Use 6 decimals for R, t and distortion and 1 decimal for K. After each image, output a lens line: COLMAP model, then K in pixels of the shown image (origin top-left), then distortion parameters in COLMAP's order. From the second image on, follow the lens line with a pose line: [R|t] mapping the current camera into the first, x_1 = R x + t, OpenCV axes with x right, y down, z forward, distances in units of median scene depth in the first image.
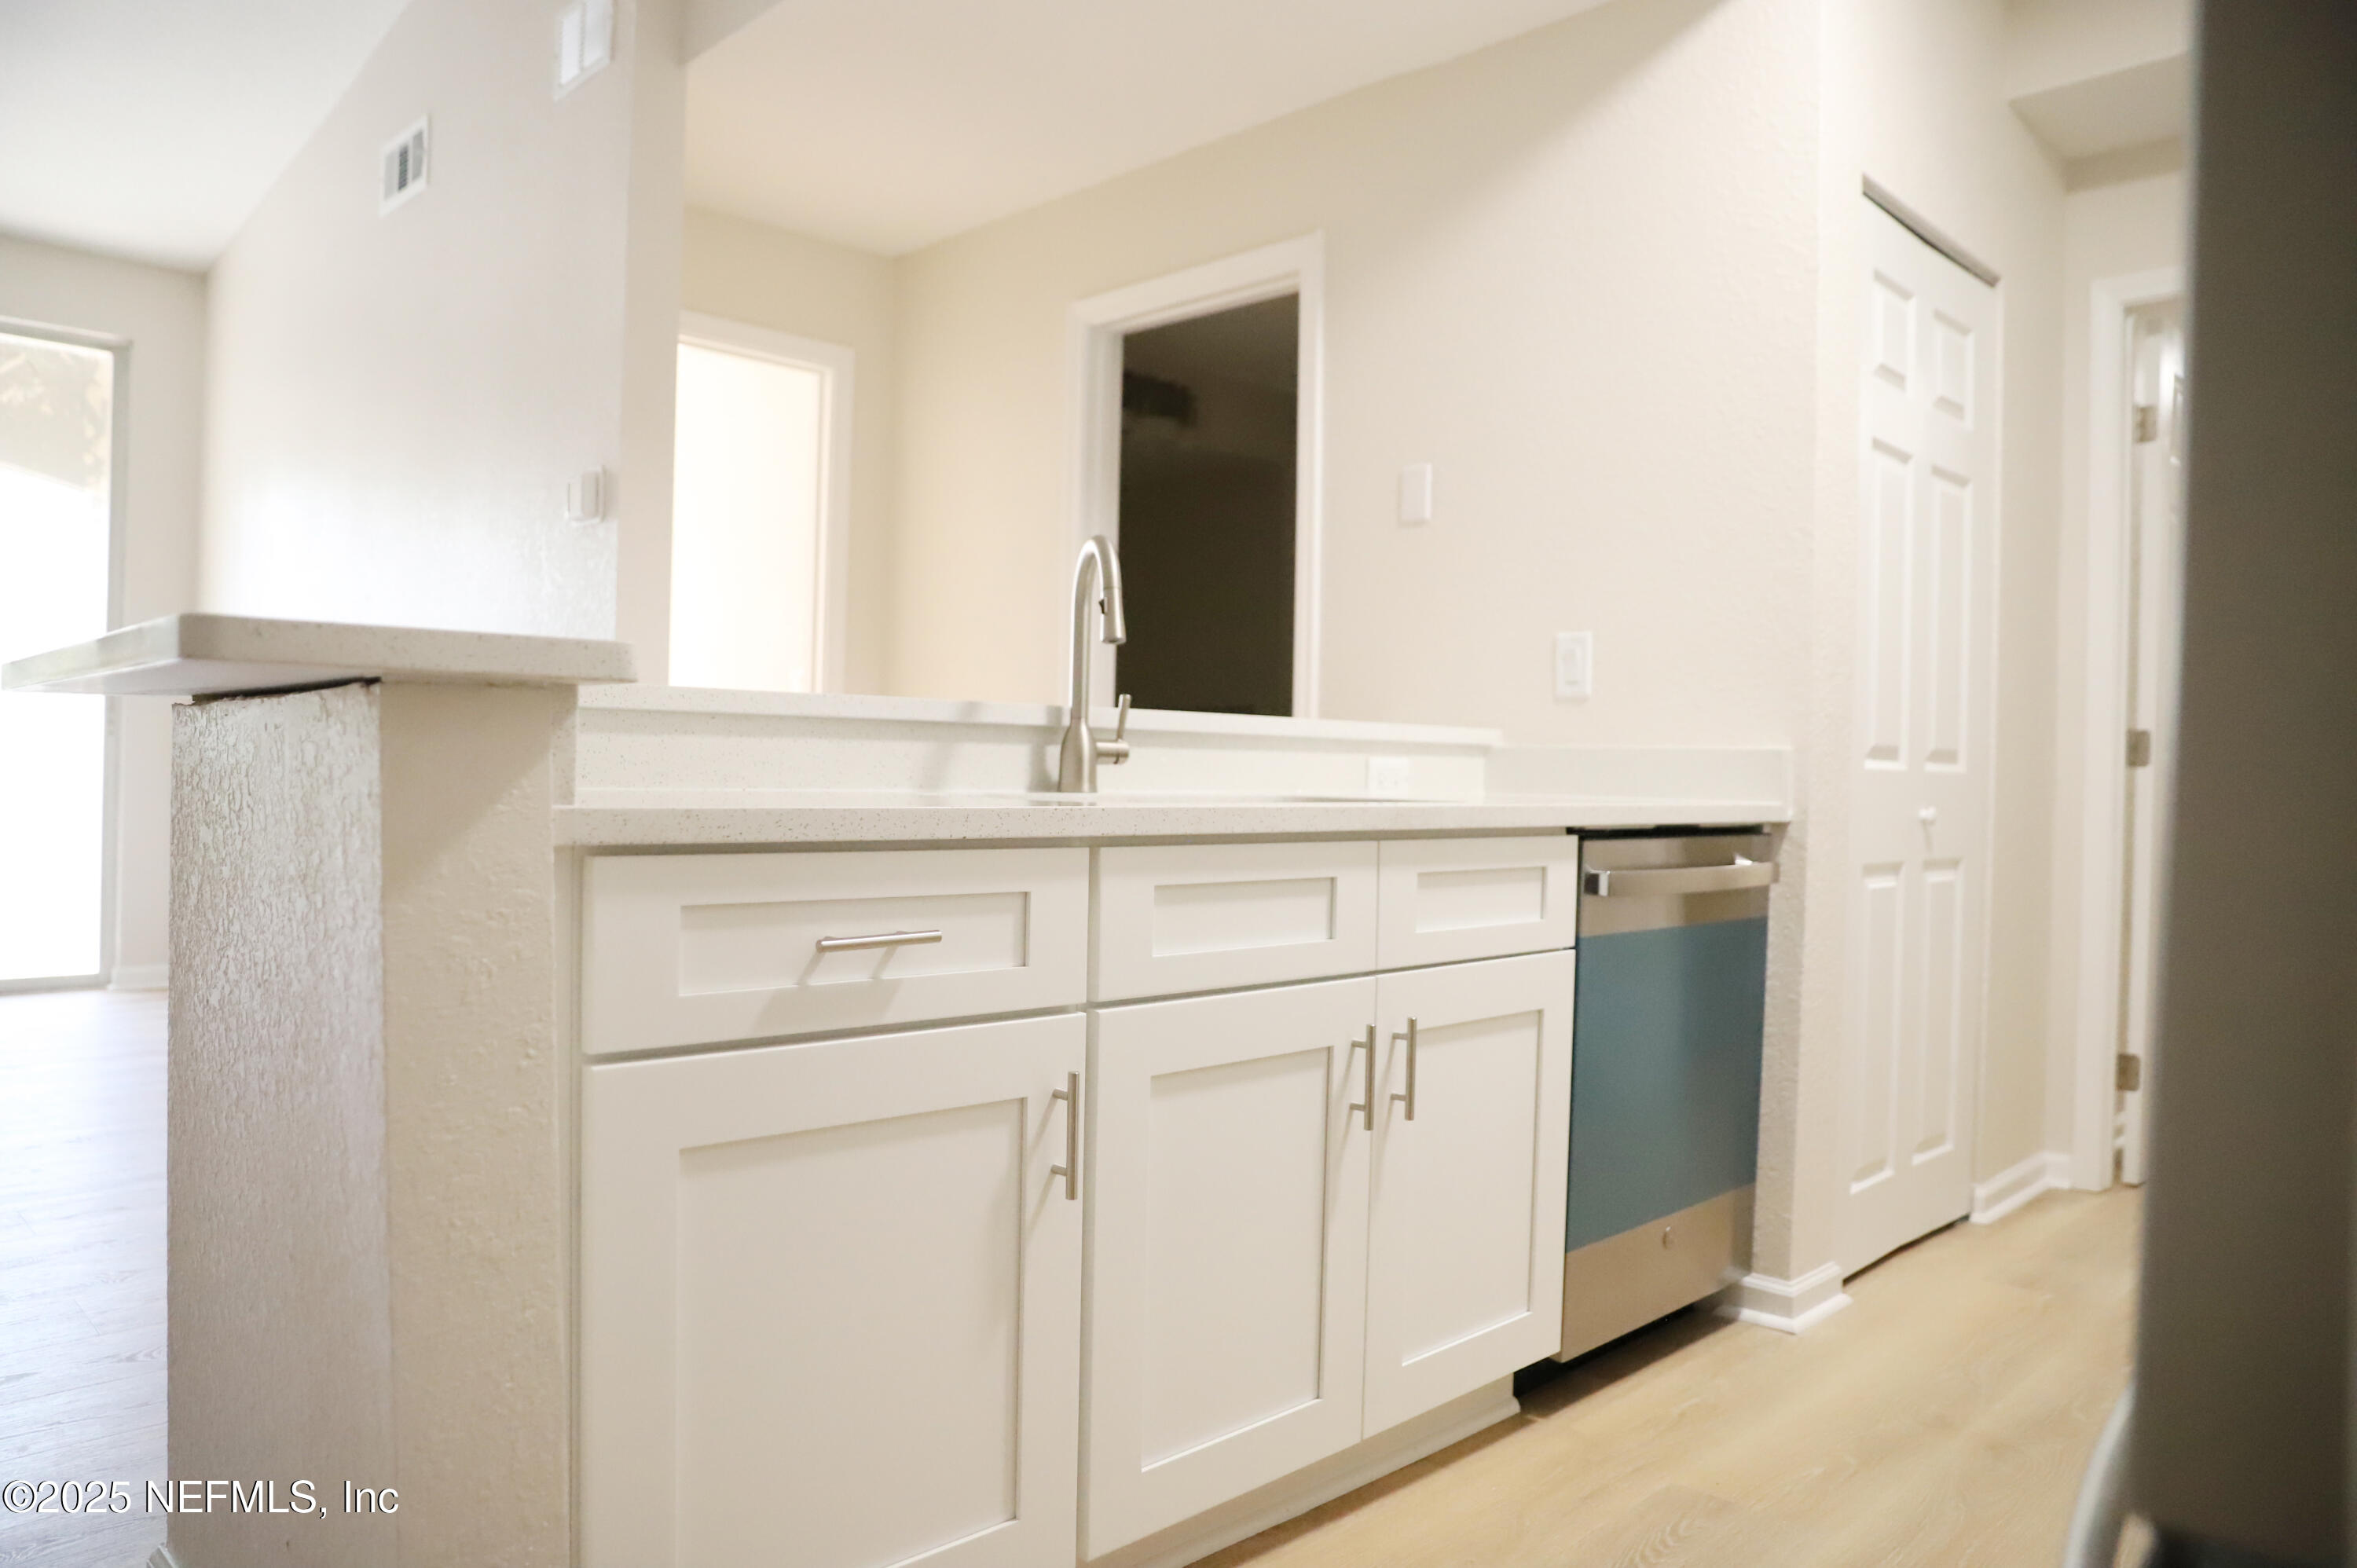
lens RADIAL K [[1629.1, 0, 1175.6], [0, 1629.1, 765.5], [0, 0, 1]] dist [-0.061900, 0.008849]
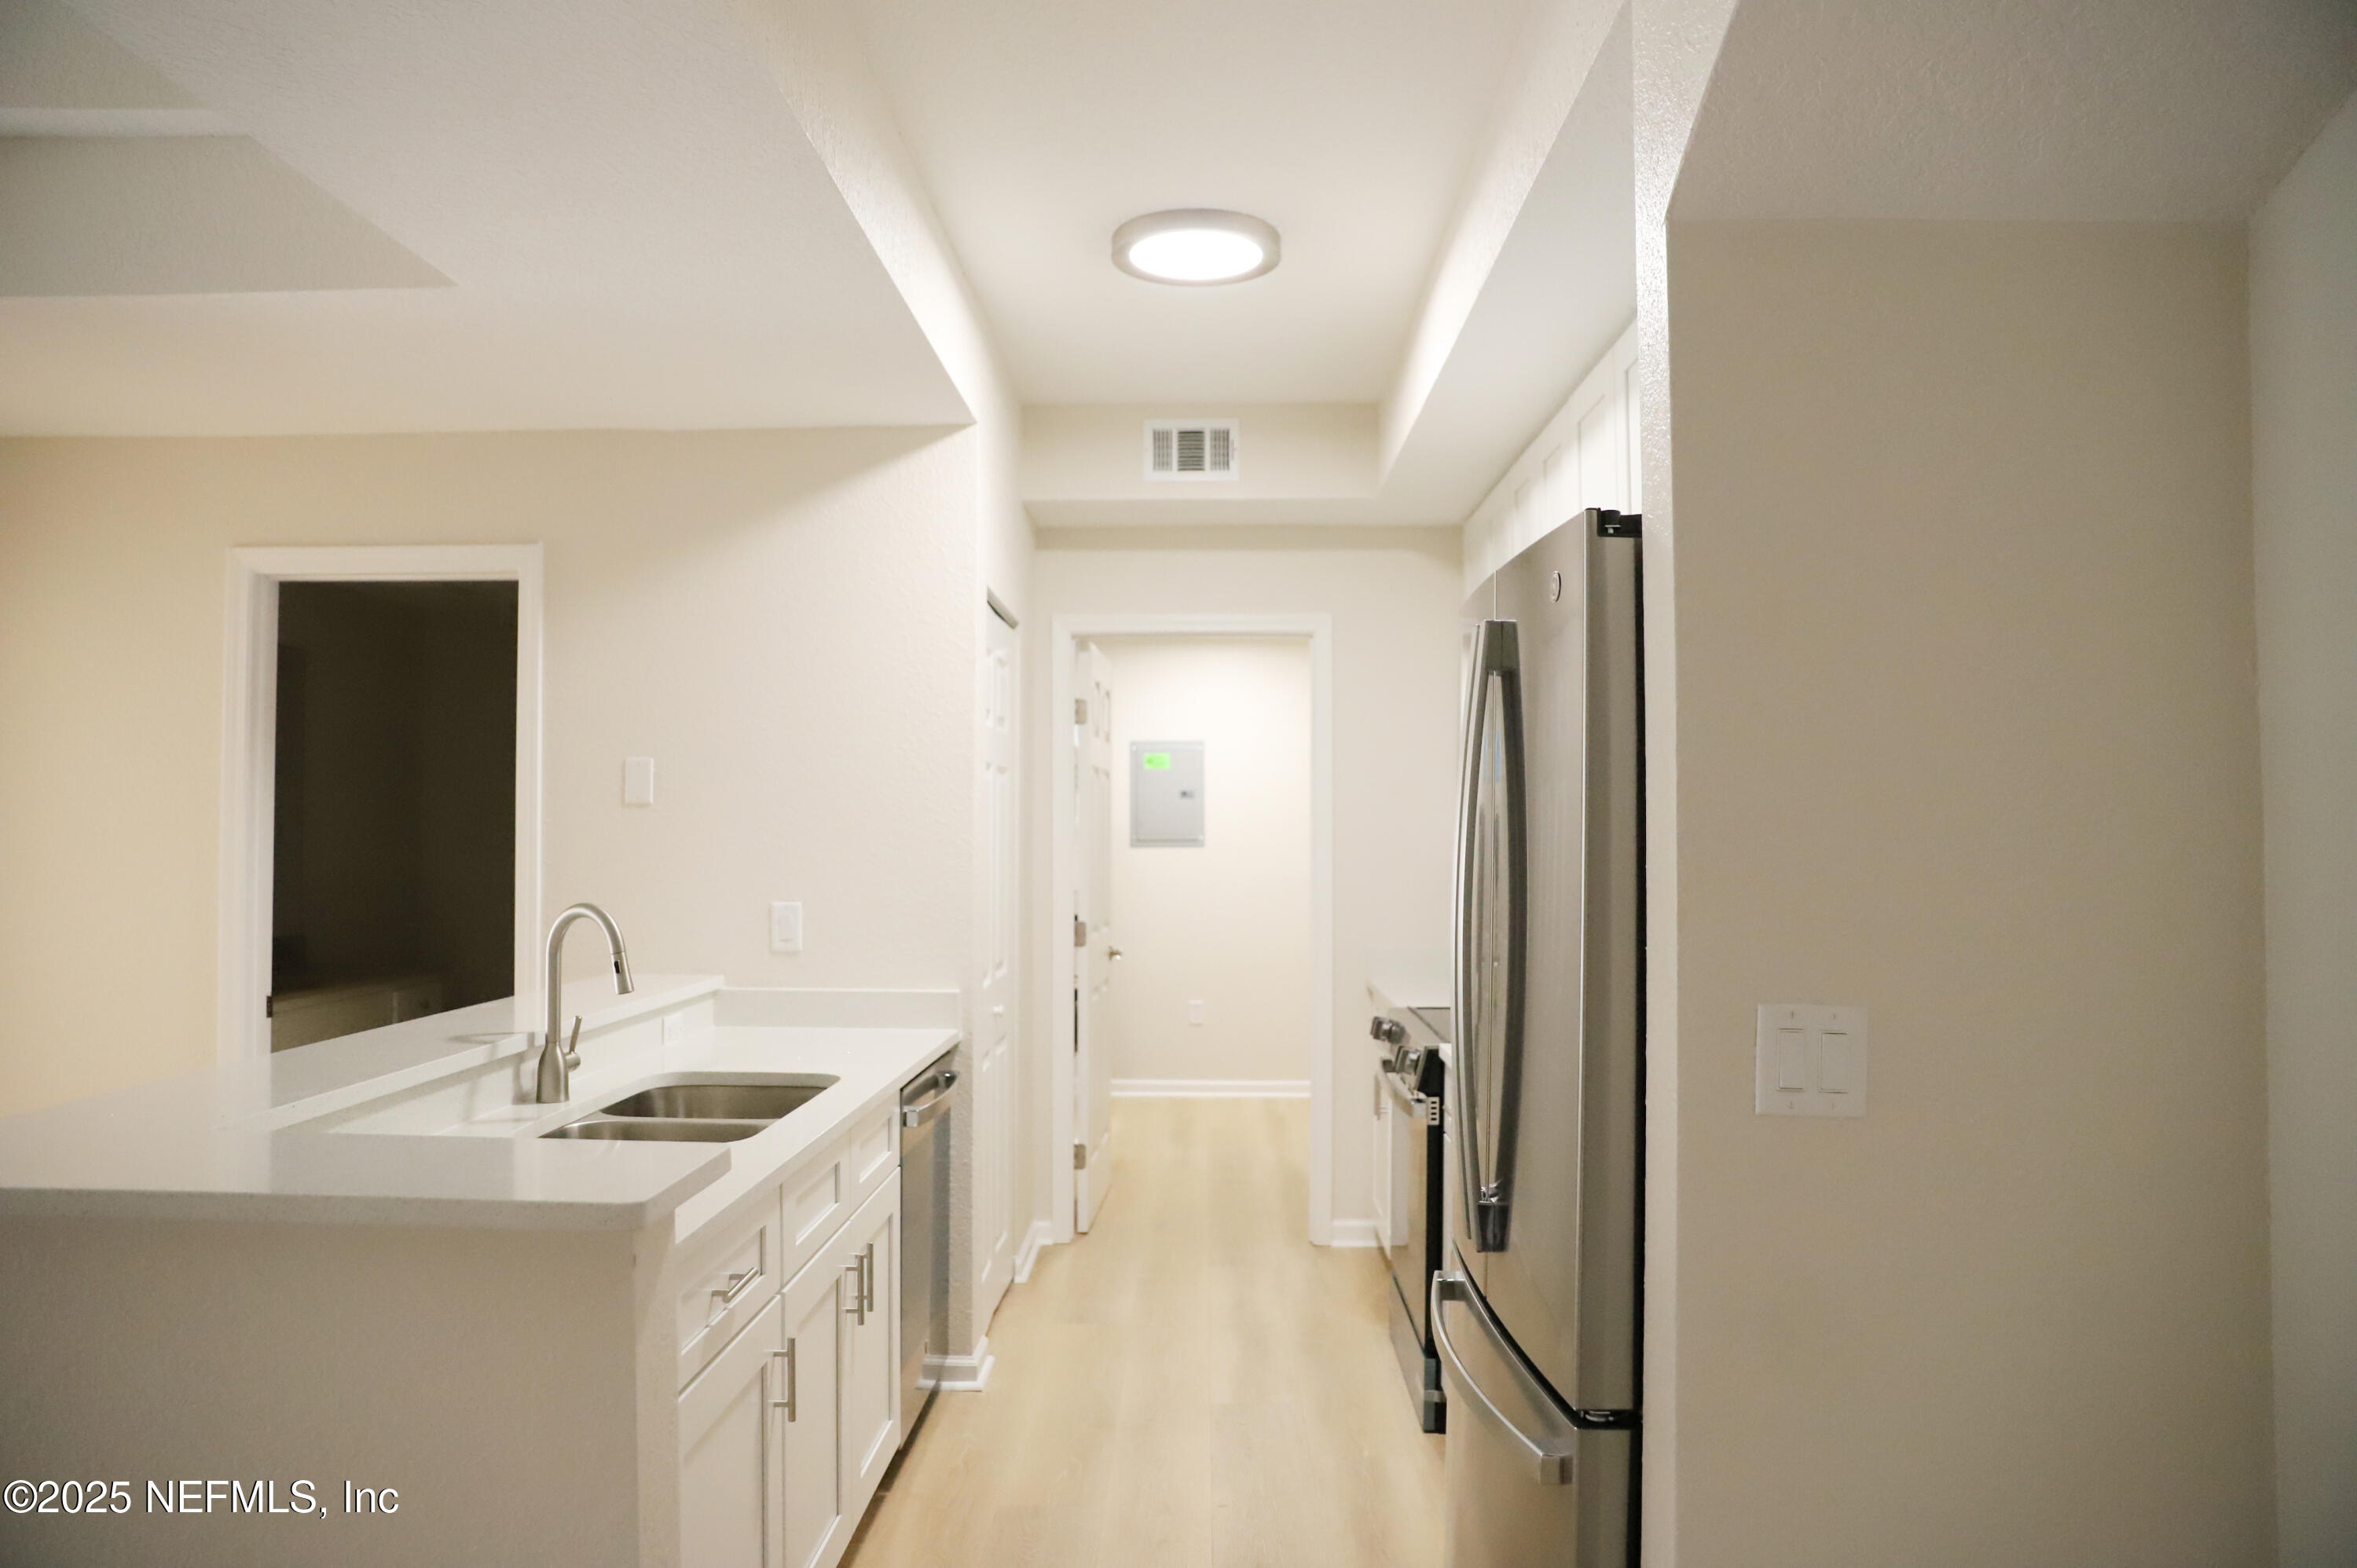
lens RADIAL K [[1629.1, 0, 1198.9], [0, 1629.1, 788.3], [0, 0, 1]] dist [-0.061900, 0.008849]
pose [[0.714214, -0.004013, 0.699916, -0.440895], [0.012944, 0.999888, -0.007476, -0.161025], [-0.699808, 0.014399, 0.714186, -0.180115]]
